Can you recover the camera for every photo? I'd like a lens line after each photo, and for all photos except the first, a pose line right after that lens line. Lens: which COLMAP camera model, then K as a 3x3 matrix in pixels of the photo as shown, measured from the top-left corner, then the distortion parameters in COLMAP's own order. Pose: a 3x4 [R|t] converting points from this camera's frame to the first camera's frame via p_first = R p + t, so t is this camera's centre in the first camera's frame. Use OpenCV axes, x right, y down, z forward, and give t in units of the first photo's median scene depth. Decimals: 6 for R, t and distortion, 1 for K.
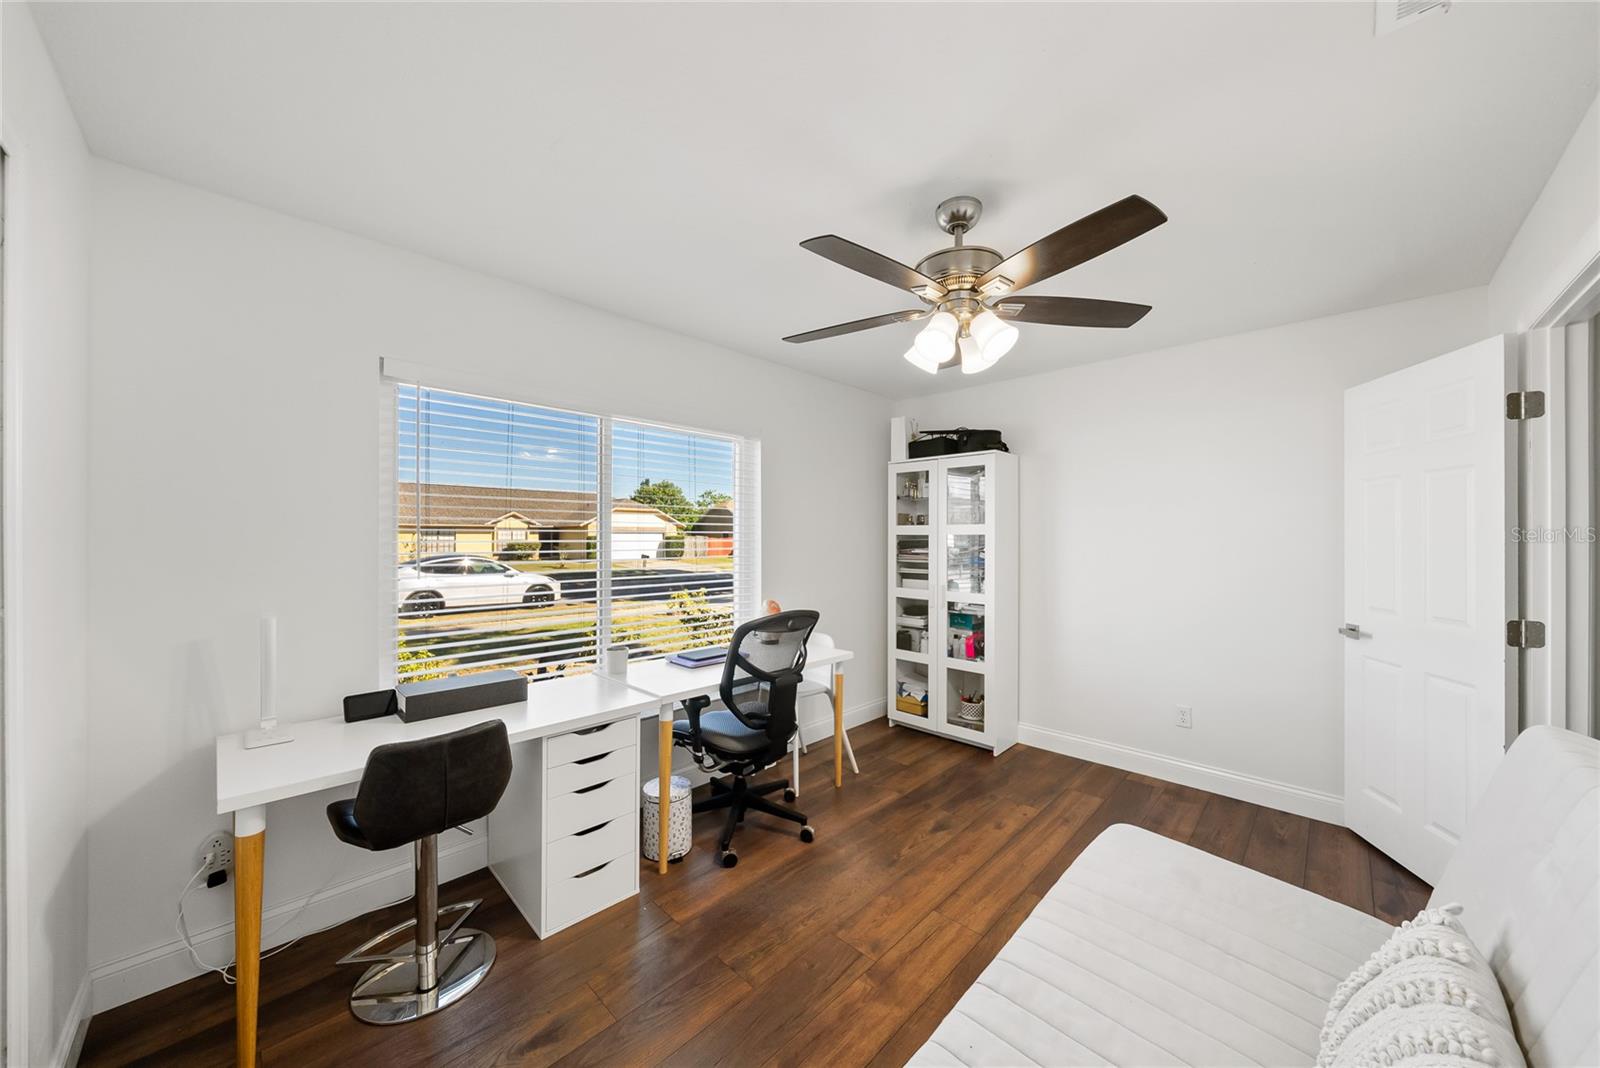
lens RADIAL K [[560.0, 0, 800.0], [0, 560.0, 534.0], [0, 0, 1]] dist [-0.000177, -0.001873]
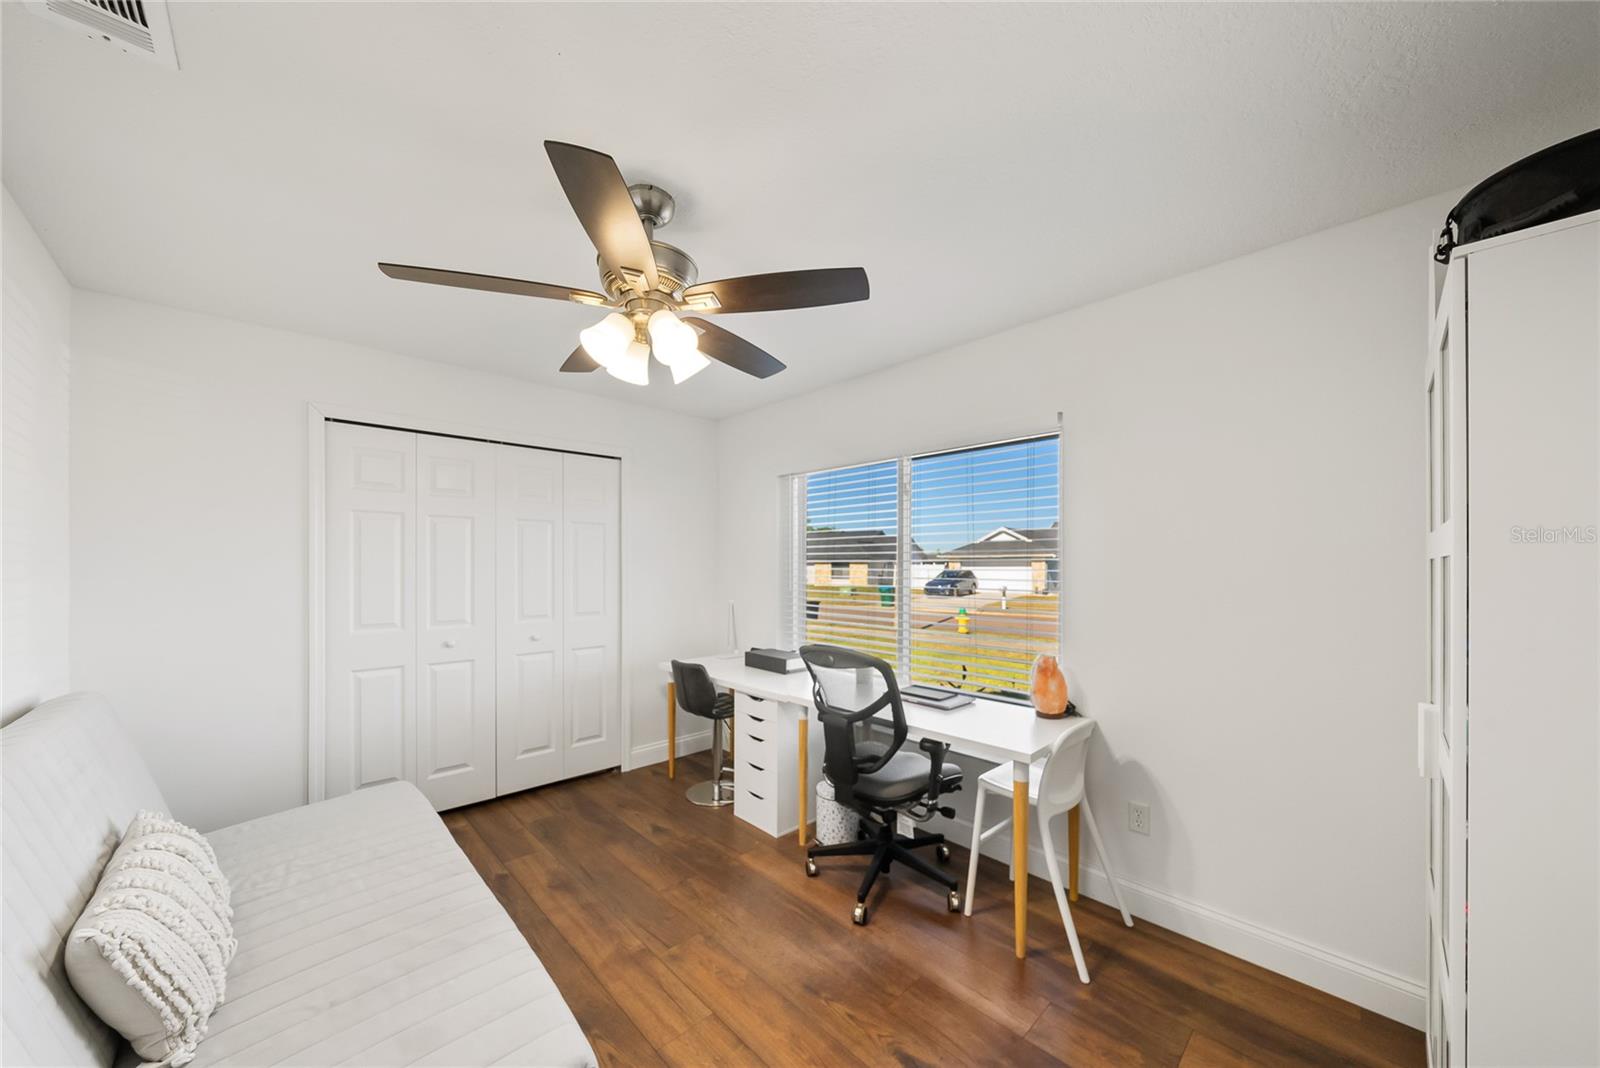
lens RADIAL K [[557.3, 0, 802.9], [0, 557.3, 563.0], [0, 0, 1]] dist [-0.000068, -0.000026]
pose [[-0.029409, -0.001772, -0.999566, 1.070327], [0.011016, 0.999937, -0.002097, 0.001123], [0.999507, -0.011073, -0.029387, 1.166103]]
